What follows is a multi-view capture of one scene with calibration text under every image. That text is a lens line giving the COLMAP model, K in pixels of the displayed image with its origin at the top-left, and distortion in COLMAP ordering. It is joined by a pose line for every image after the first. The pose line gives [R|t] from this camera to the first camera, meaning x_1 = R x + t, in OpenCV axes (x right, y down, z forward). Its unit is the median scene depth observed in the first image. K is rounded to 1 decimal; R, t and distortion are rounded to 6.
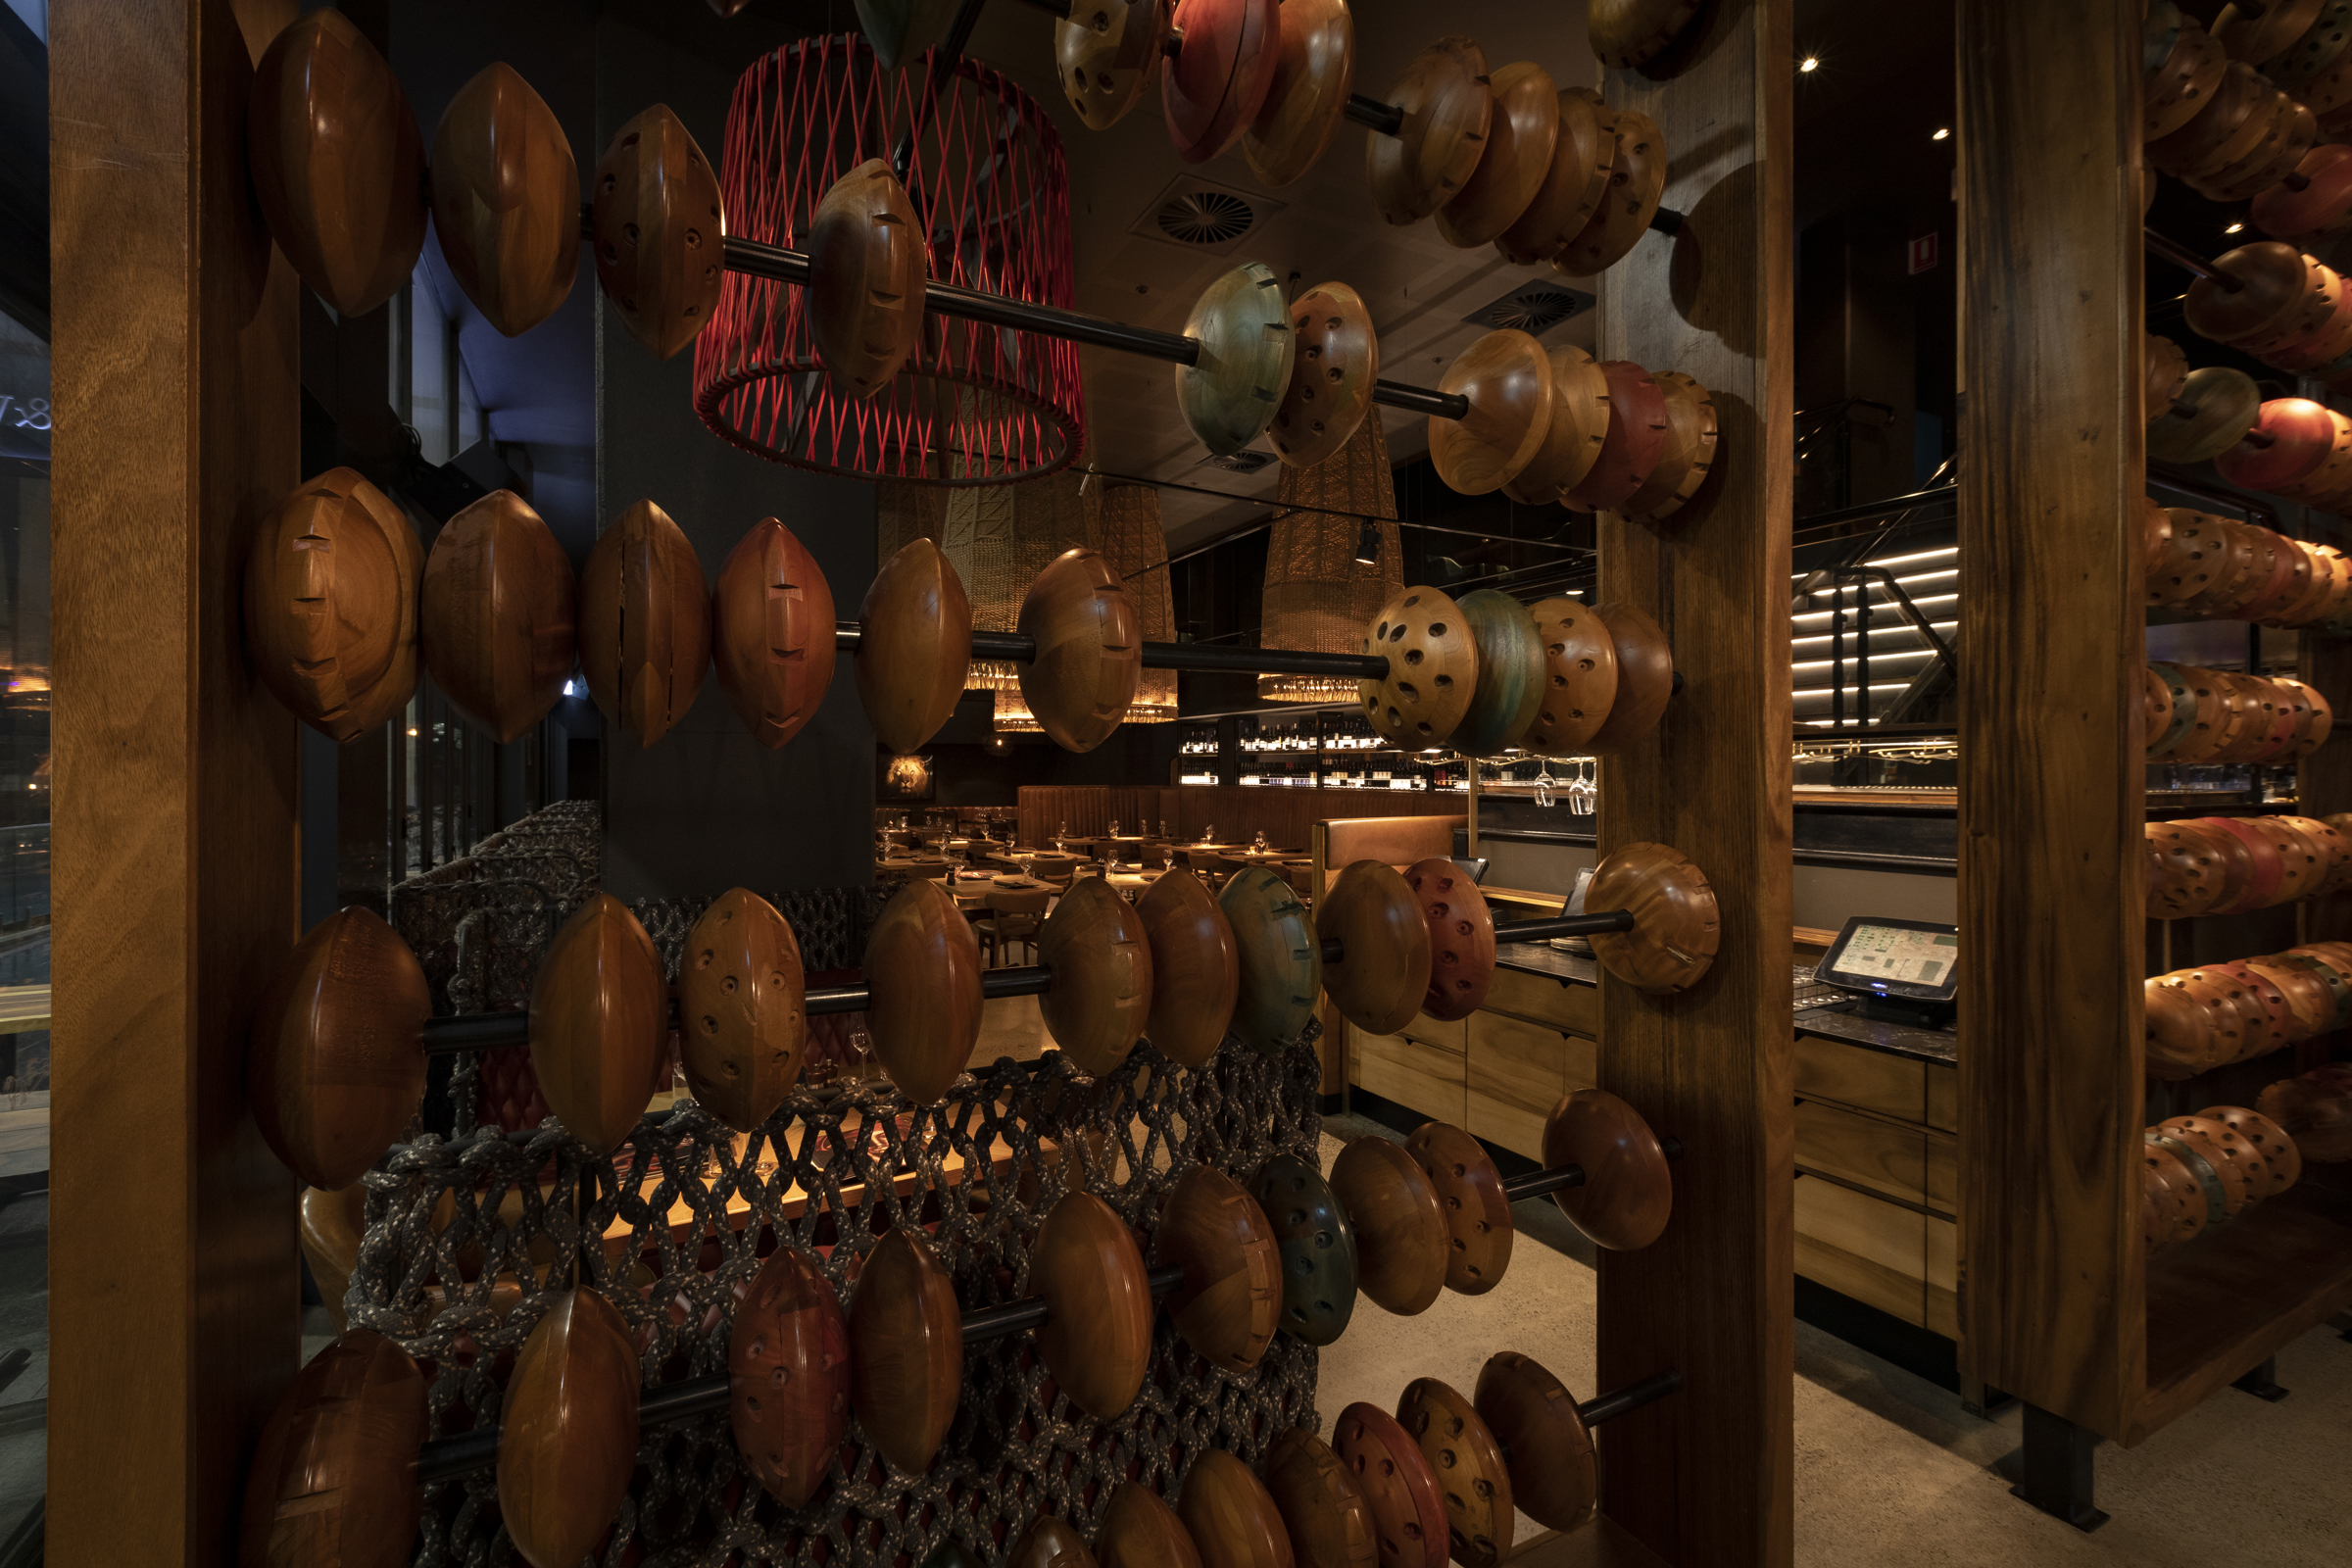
lens RADIAL K [[1049.4, 0, 1181.8], [0, 1049.4, 769.9], [0, 0, 1]] dist [-0.000025, -0.000245]
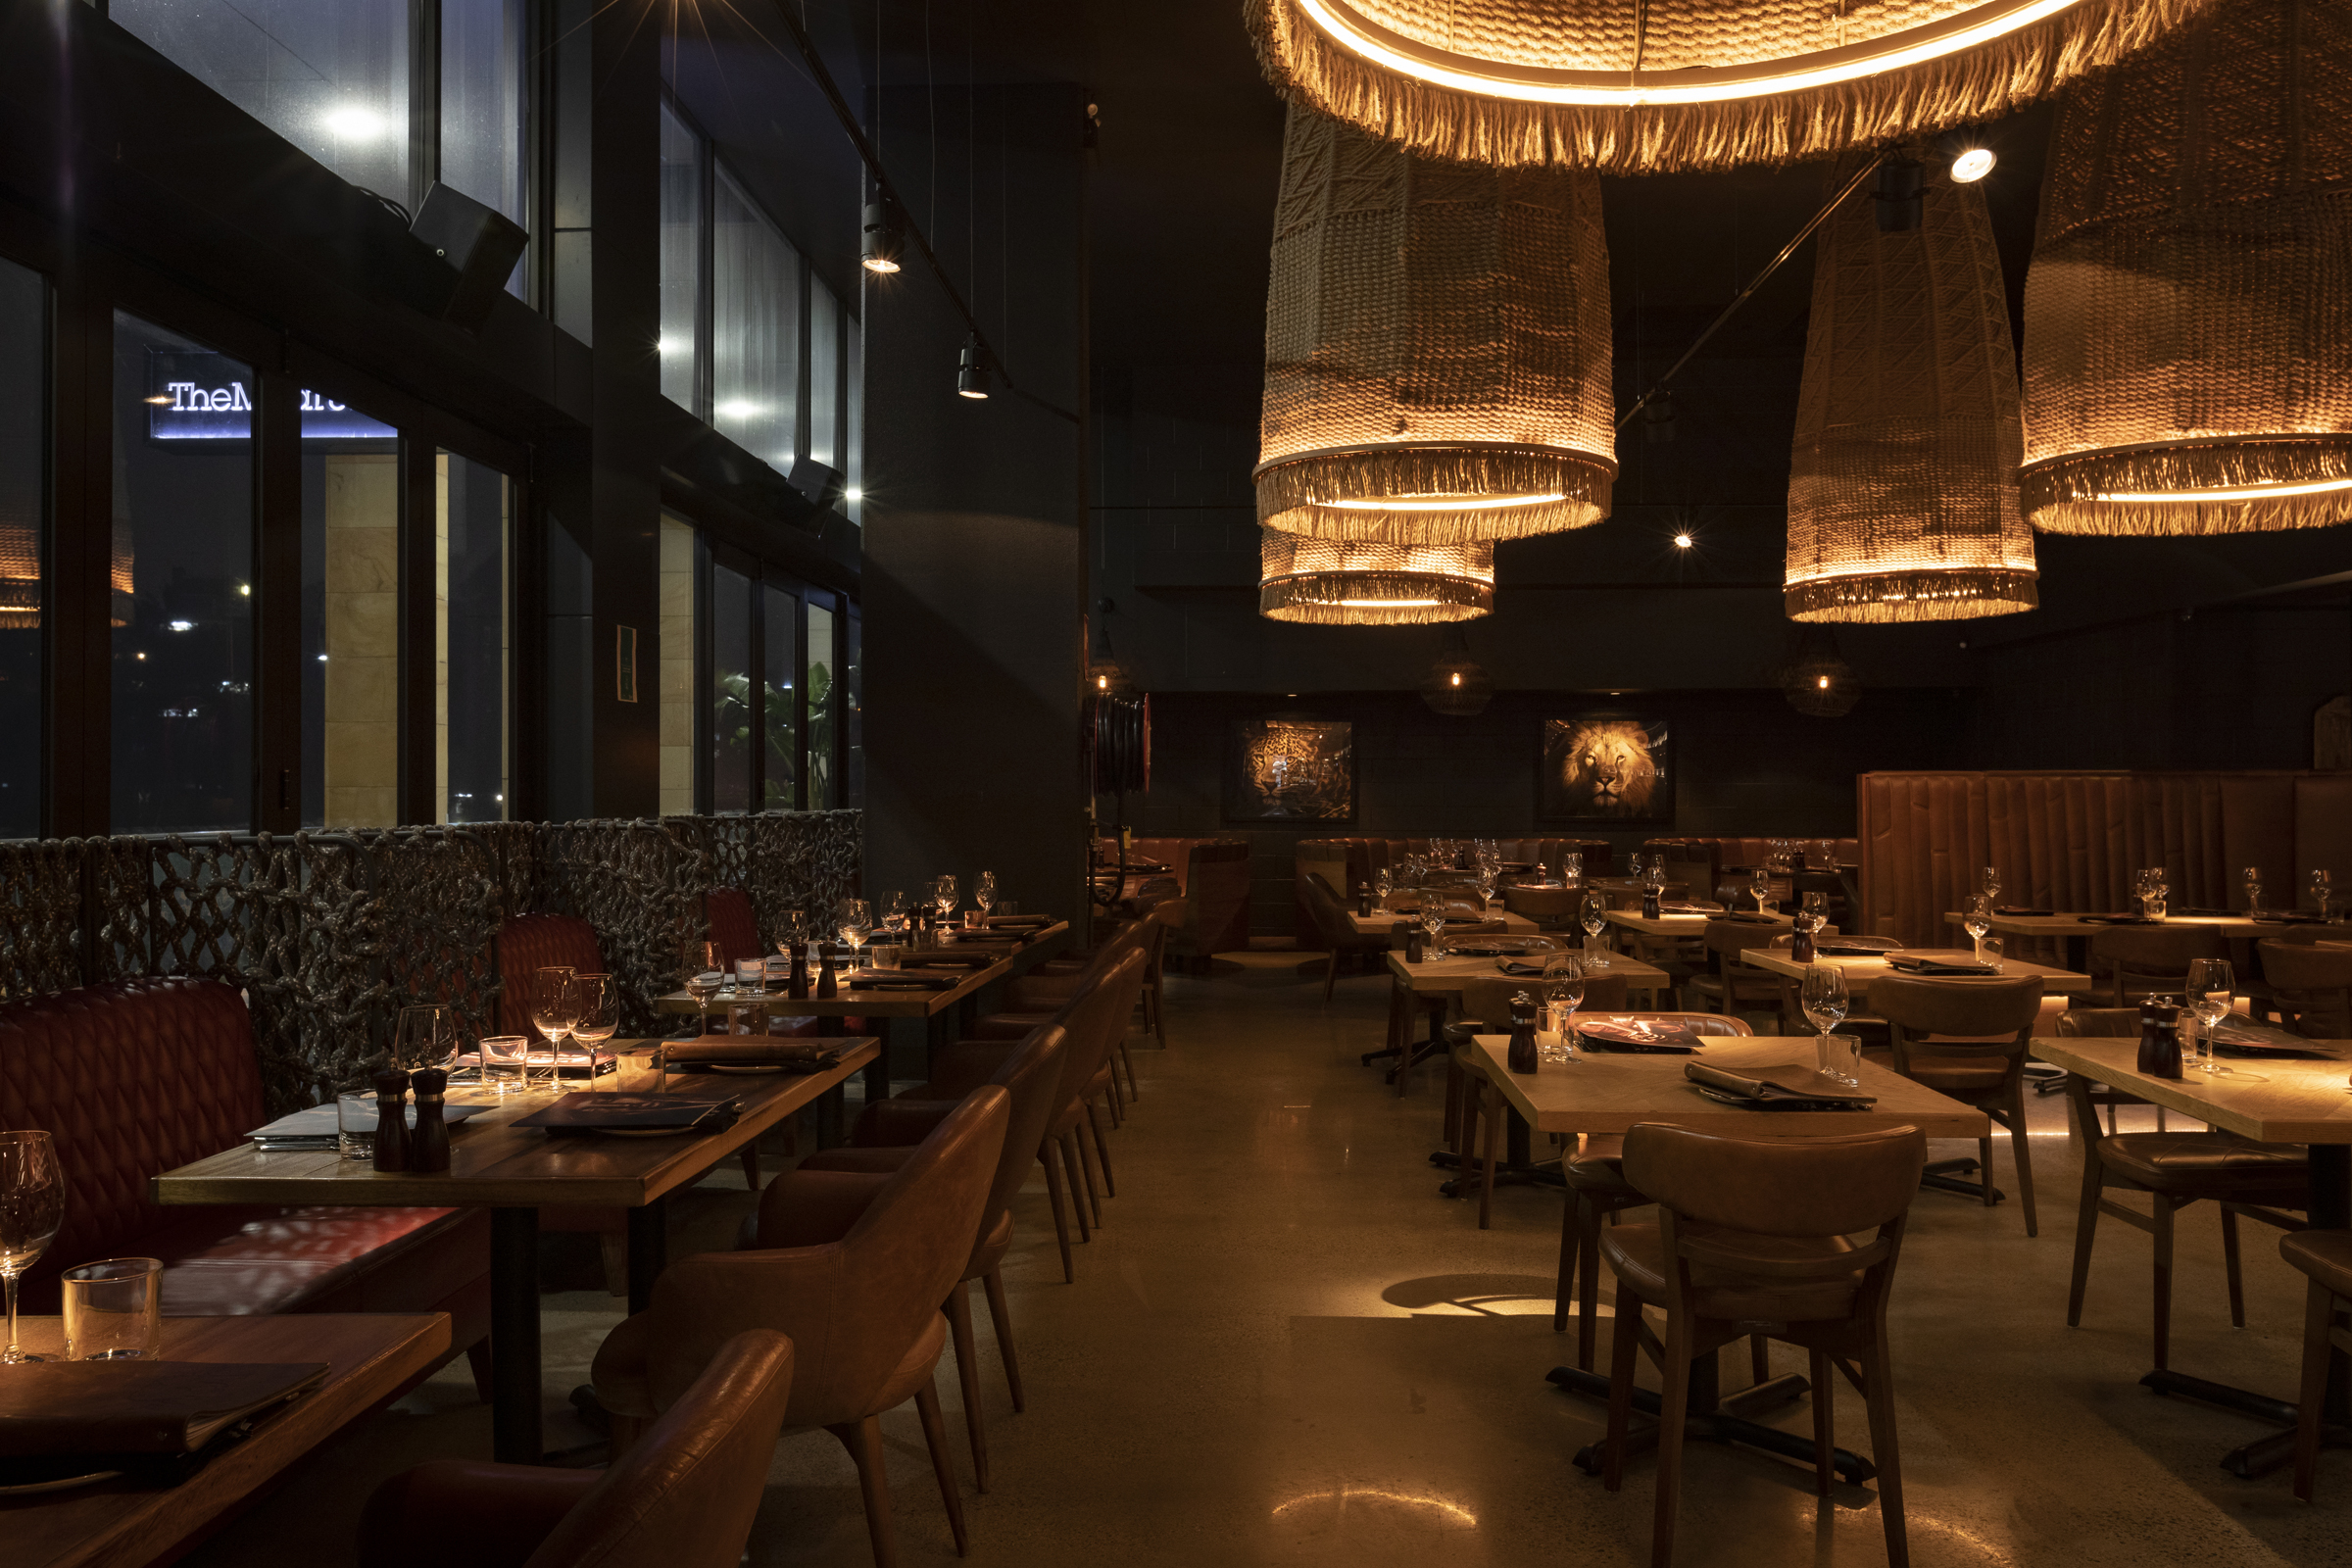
lens RADIAL K [[1838.0, 0, 1180.8], [0, 1838.0, 779.2], [0, 0, 1]] dist [0.006525, -0.009947]
pose [[0.863926, -0.008850, -0.503541, -0.039944], [0.004818, 0.999945, -0.009307, 0.026187], [0.503596, 0.005614, 0.863921, 0.359459]]
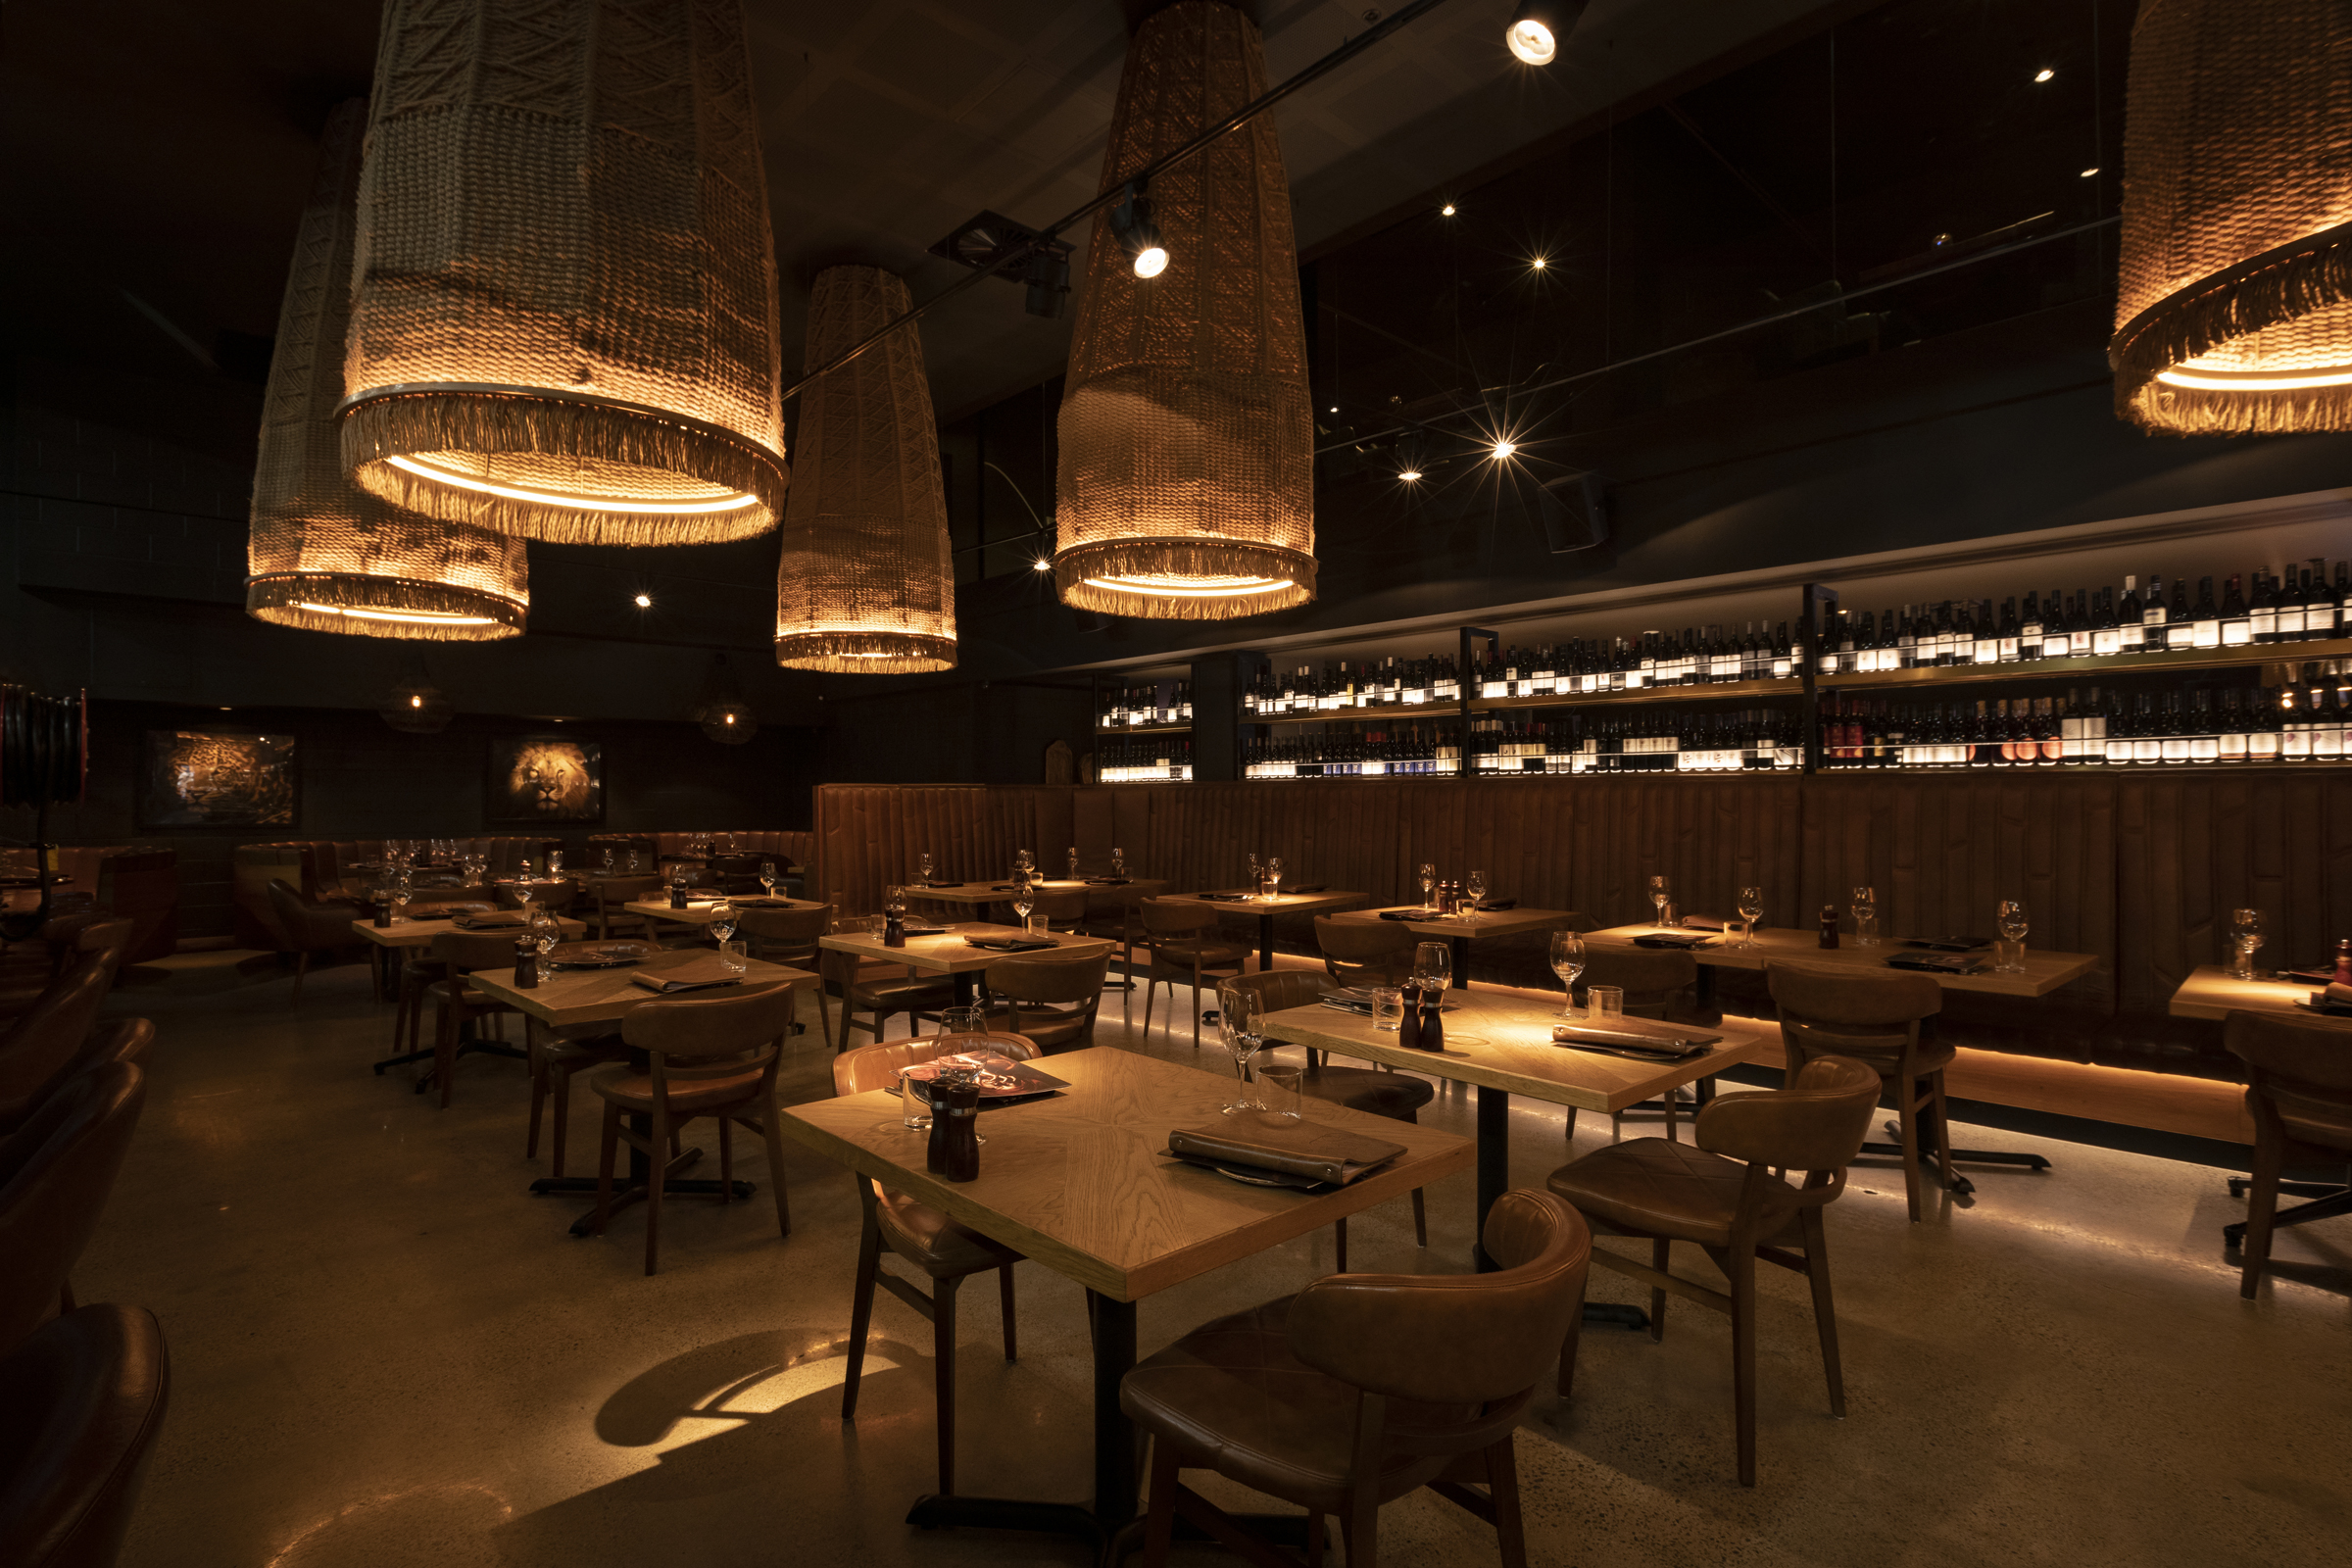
lens RADIAL K [[1138.0, 0, 1171.5], [0, 1138.0, 788.0], [0, 0, 1]] dist [0.001251, -0.001434]
pose [[0.965762, -0.006085, 0.259358, -0.151674], [0.007558, 0.999960, -0.004683, 0.024060], [-0.259319, 0.006483, 0.965770, 0.500399]]
